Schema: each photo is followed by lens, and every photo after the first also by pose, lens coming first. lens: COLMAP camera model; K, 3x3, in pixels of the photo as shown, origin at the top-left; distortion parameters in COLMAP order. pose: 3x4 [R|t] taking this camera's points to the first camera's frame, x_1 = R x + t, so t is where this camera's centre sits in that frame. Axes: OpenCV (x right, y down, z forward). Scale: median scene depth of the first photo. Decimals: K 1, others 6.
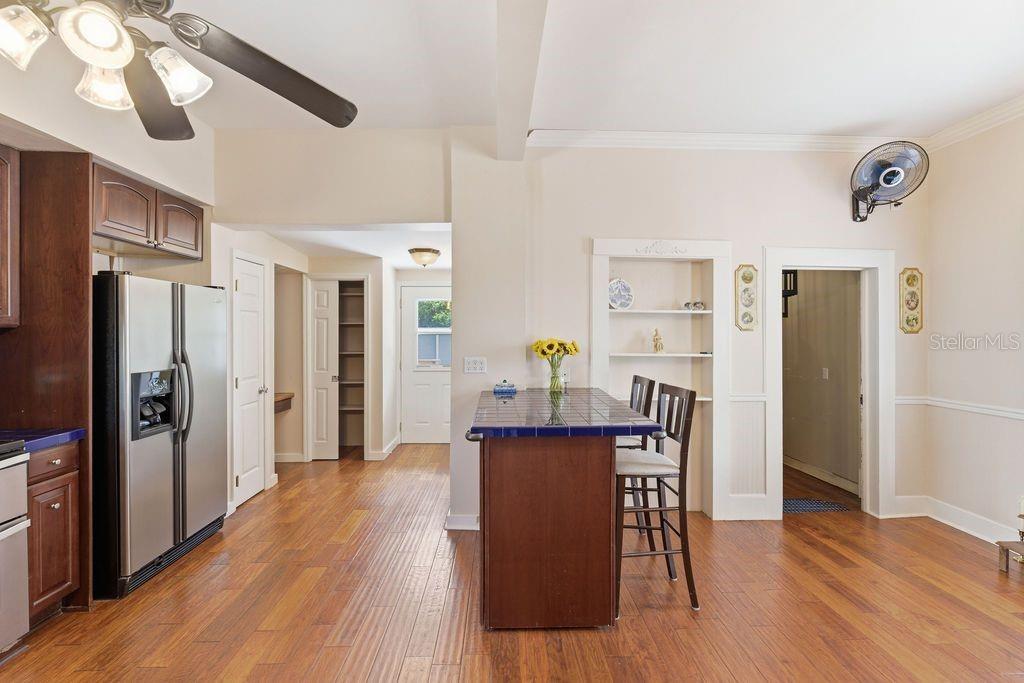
lens RADIAL K [[465.7, 0, 509.9], [0, 465.7, 332.0], [0, 0, 1]] dist [-0.001372, 0.000149]
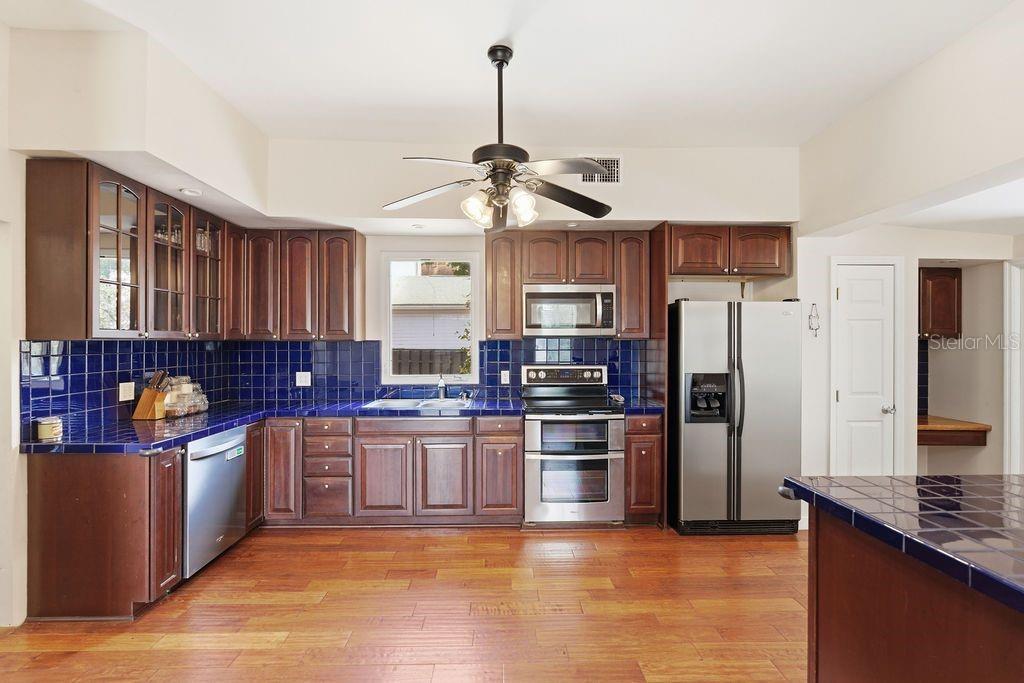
lens RADIAL K [[454.3, 0, 512.0], [0, 454.3, 341.5], [0, 0, 1]] dist [0.000772, 0.000123]
pose [[-0.002273, 0.011283, -0.999934, 0.454550], [0.000183, 0.999936, 0.011283, -0.017641], [0.999997, -0.000157, -0.002275, 0.438574]]
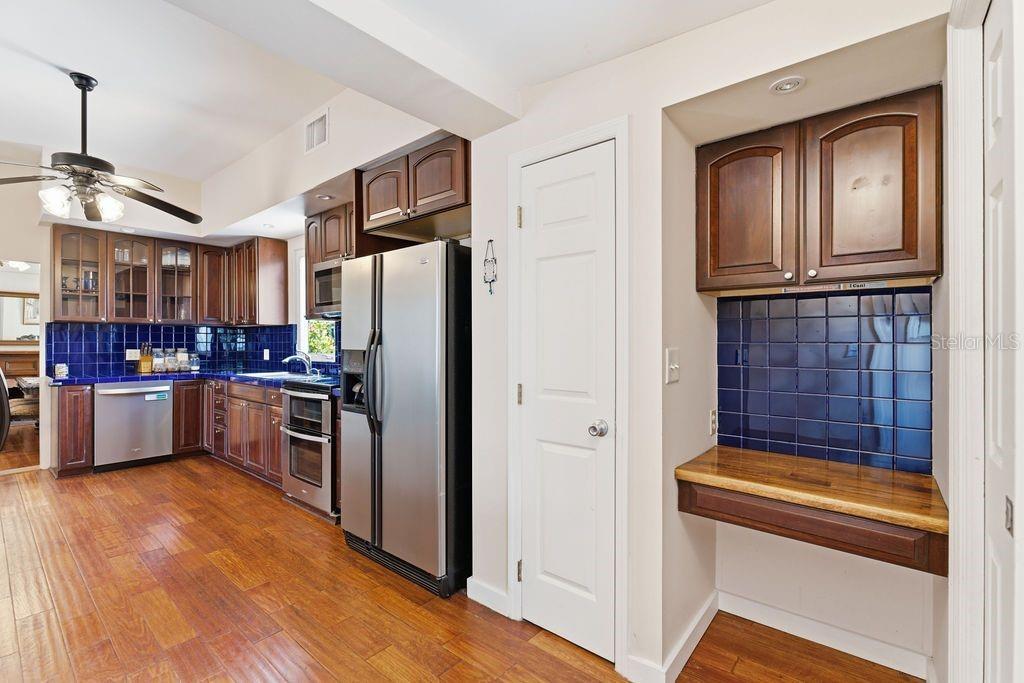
lens RADIAL K [[476.4, 0, 512.0], [0, 476.4, 341.5], [0, 0, 1]] dist [-0.000903, 0.000191]
pose [[-0.679364, 0.015667, -0.733634, -0.223390], [0.011230, 0.999877, 0.010953, 0.053411], [0.733715, -0.000798, -0.679456, 1.827085]]
